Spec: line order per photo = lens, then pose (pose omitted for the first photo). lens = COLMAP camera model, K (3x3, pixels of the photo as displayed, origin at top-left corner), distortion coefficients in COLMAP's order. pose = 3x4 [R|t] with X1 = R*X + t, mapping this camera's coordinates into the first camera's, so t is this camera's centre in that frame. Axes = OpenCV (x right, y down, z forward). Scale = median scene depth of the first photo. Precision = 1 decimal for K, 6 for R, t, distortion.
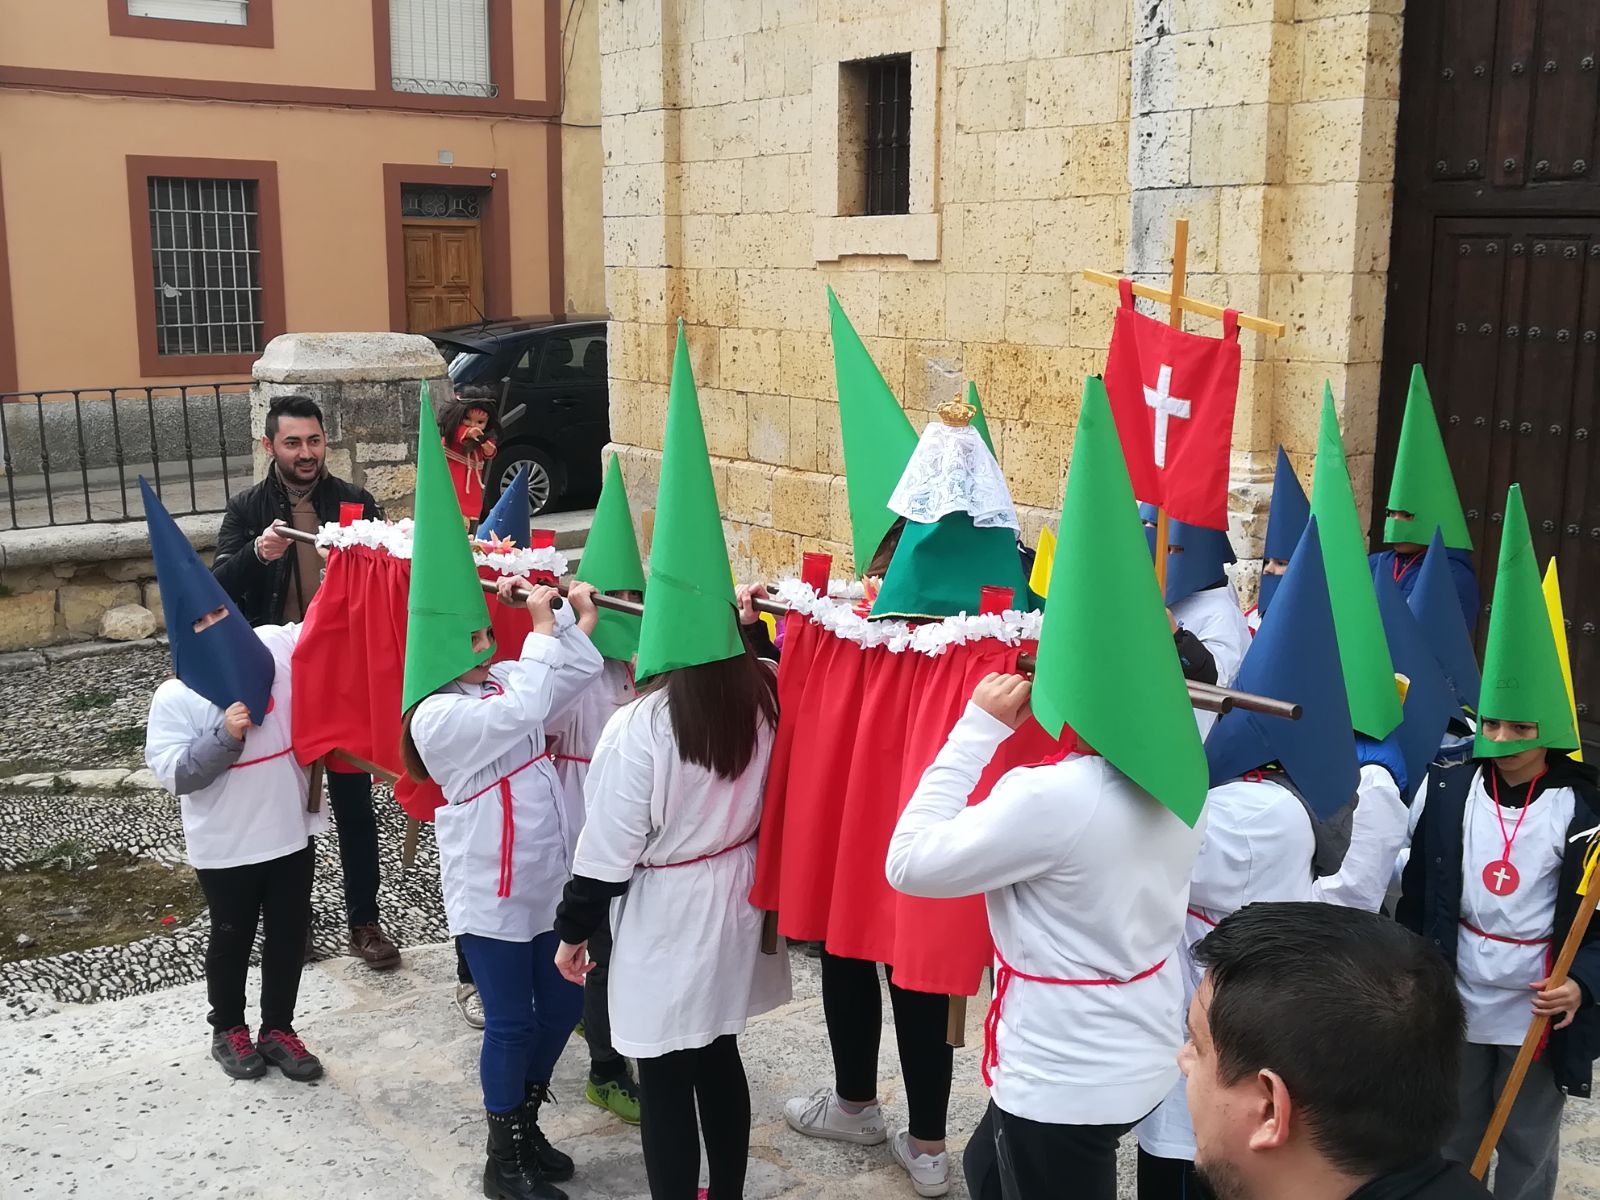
lens RADIAL K [[1806.0, 0, 772.1], [0, 1806.0, 615.5], [0, 0, 1]] dist [0.146629, -0.371562]
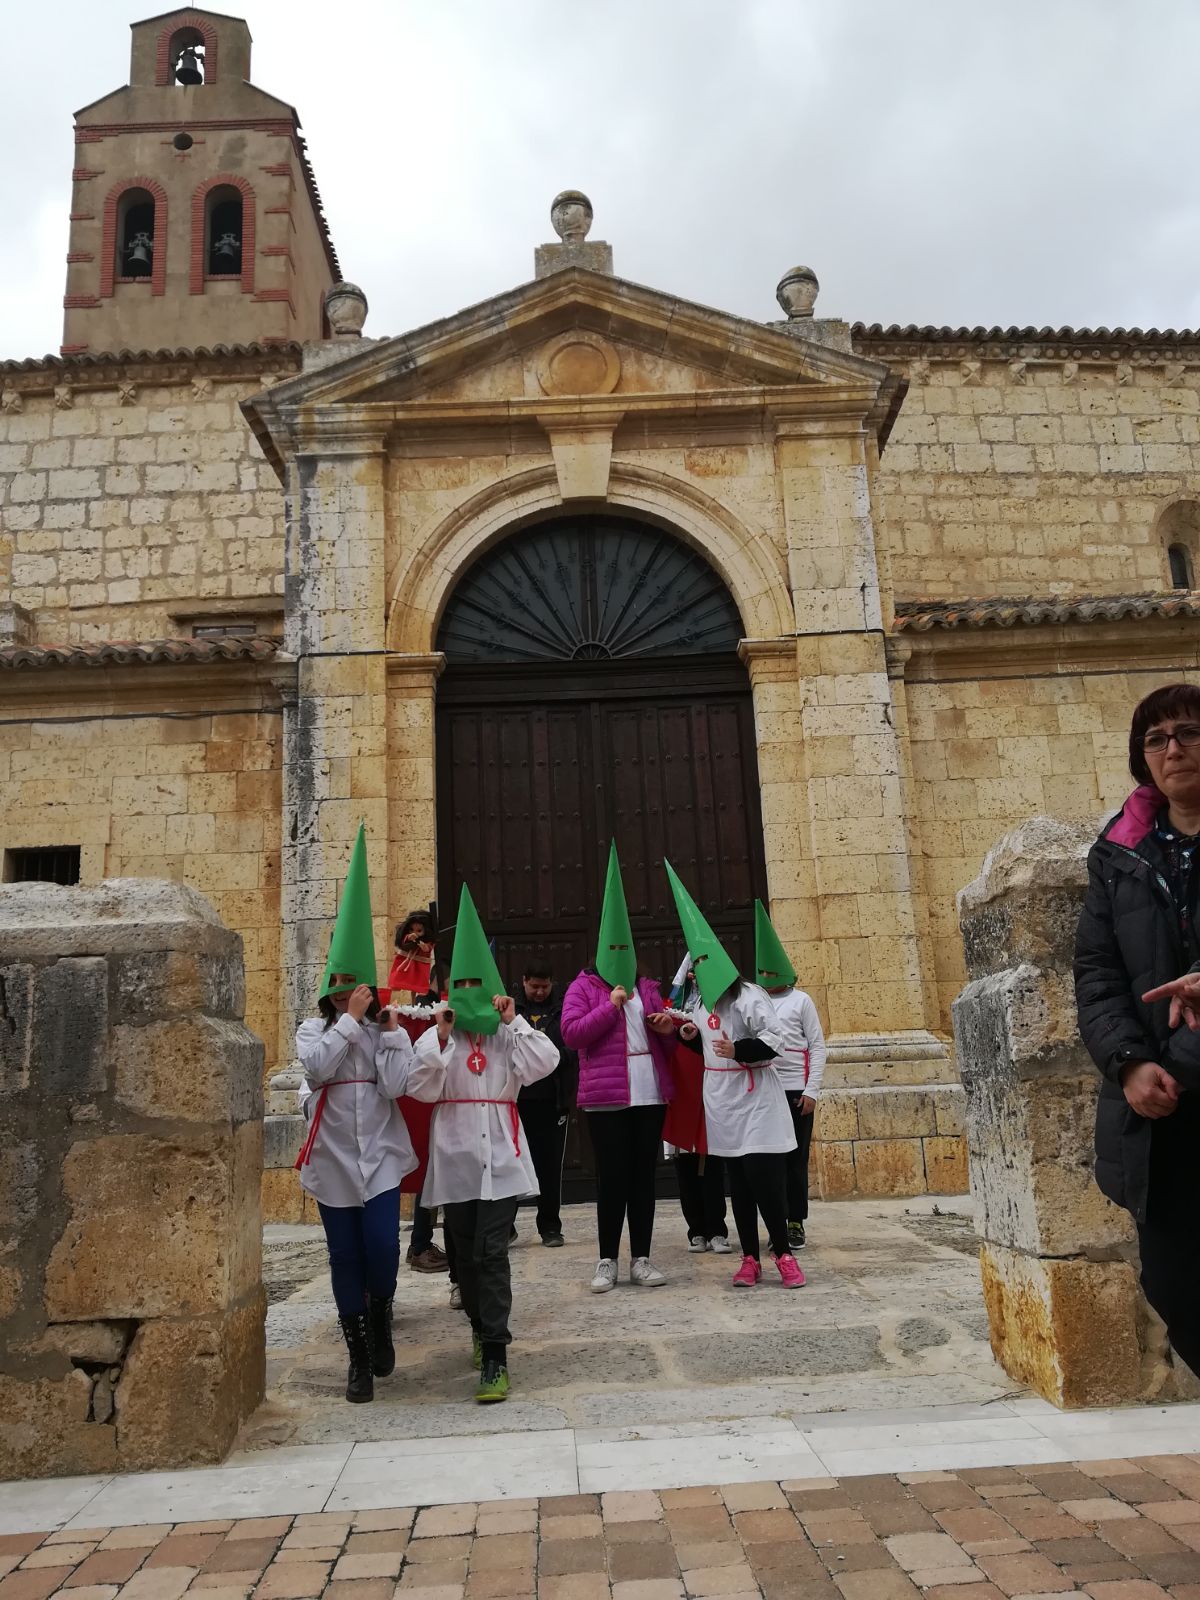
lens RADIAL K [[1253.1, 0, 589.3], [0, 1253.1, 797.3], [0, 0, 1]] dist [0.070737, -0.104087]
pose [[0.582134, 0.166257, 0.795913, -0.506037], [0.201009, 0.919062, -0.339000, 0.108675], [-0.787855, 0.357329, 0.501598, 0.069675]]
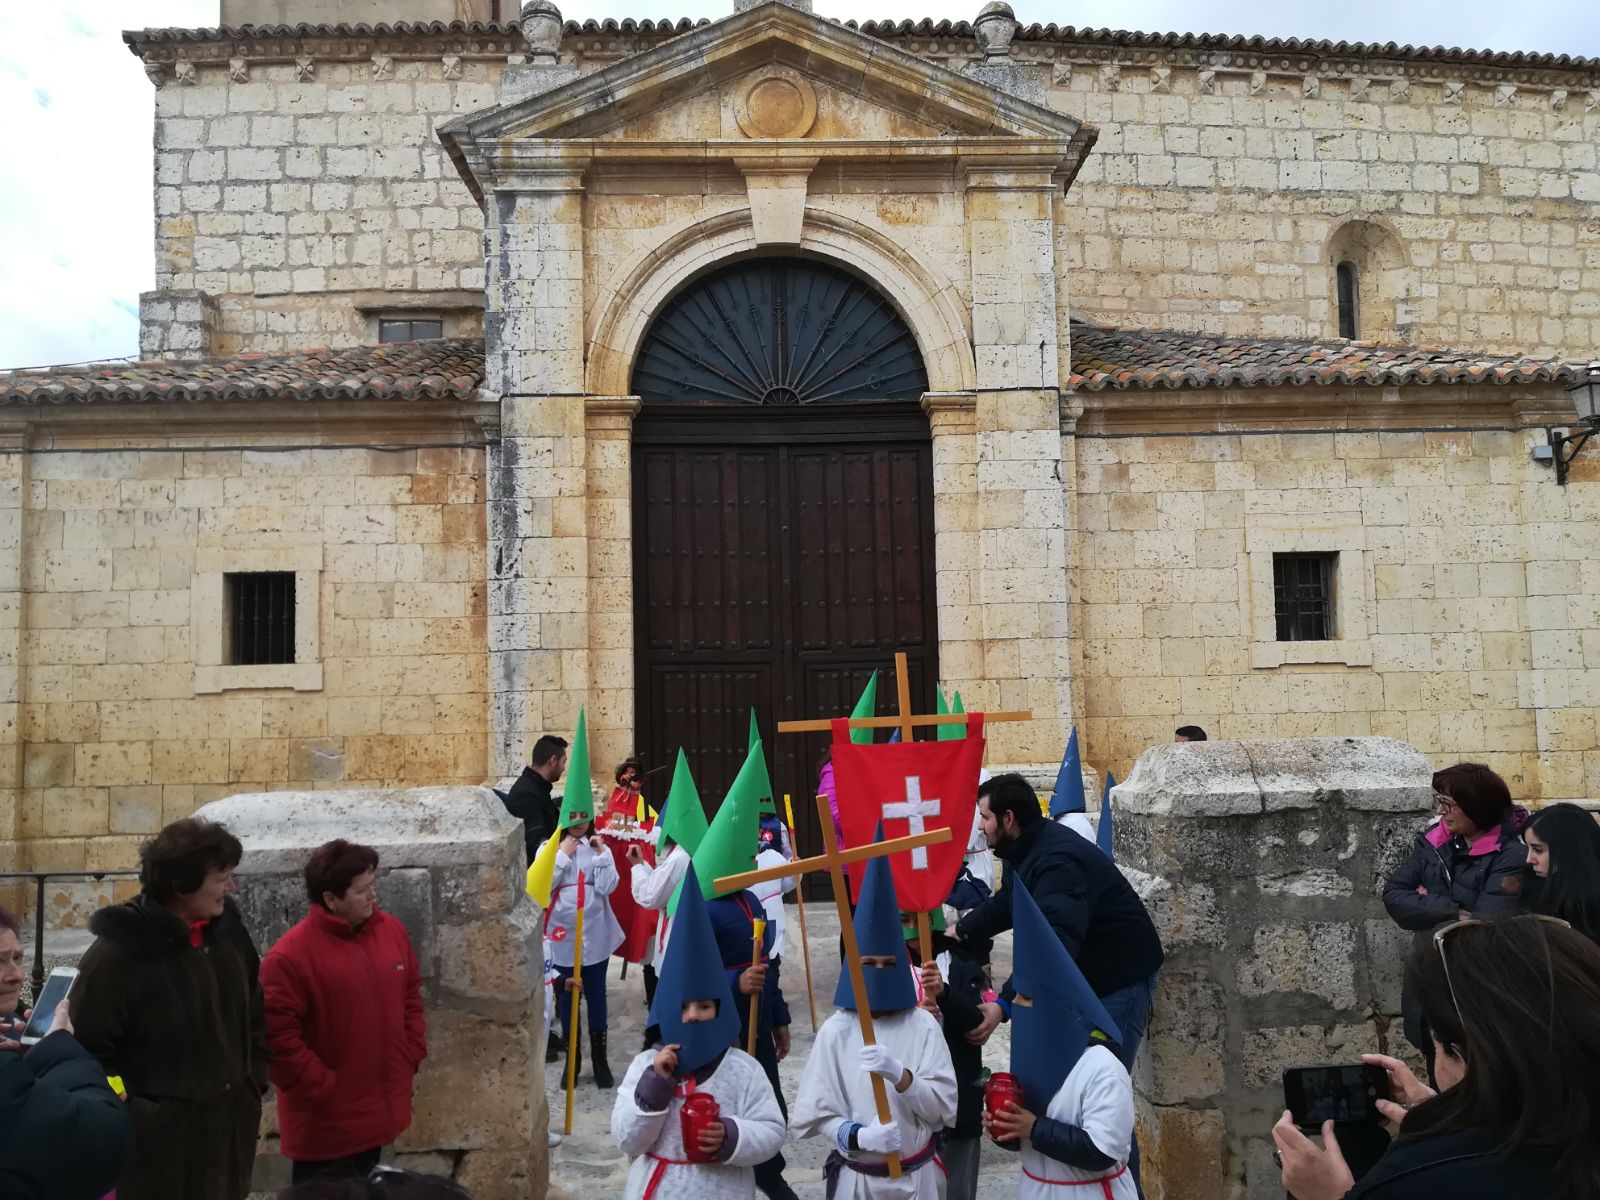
lens RADIAL K [[1253.1, 0, 789.4], [0, 1253.1, 607.8], [0, 0, 1]] dist [0.070737, -0.104087]
pose [[0.551070, 0.053065, 0.832770, -0.592548], [0.184730, 0.965457, -0.183761, 0.023282], [-0.813755, 0.255103, 0.522231, 0.017747]]
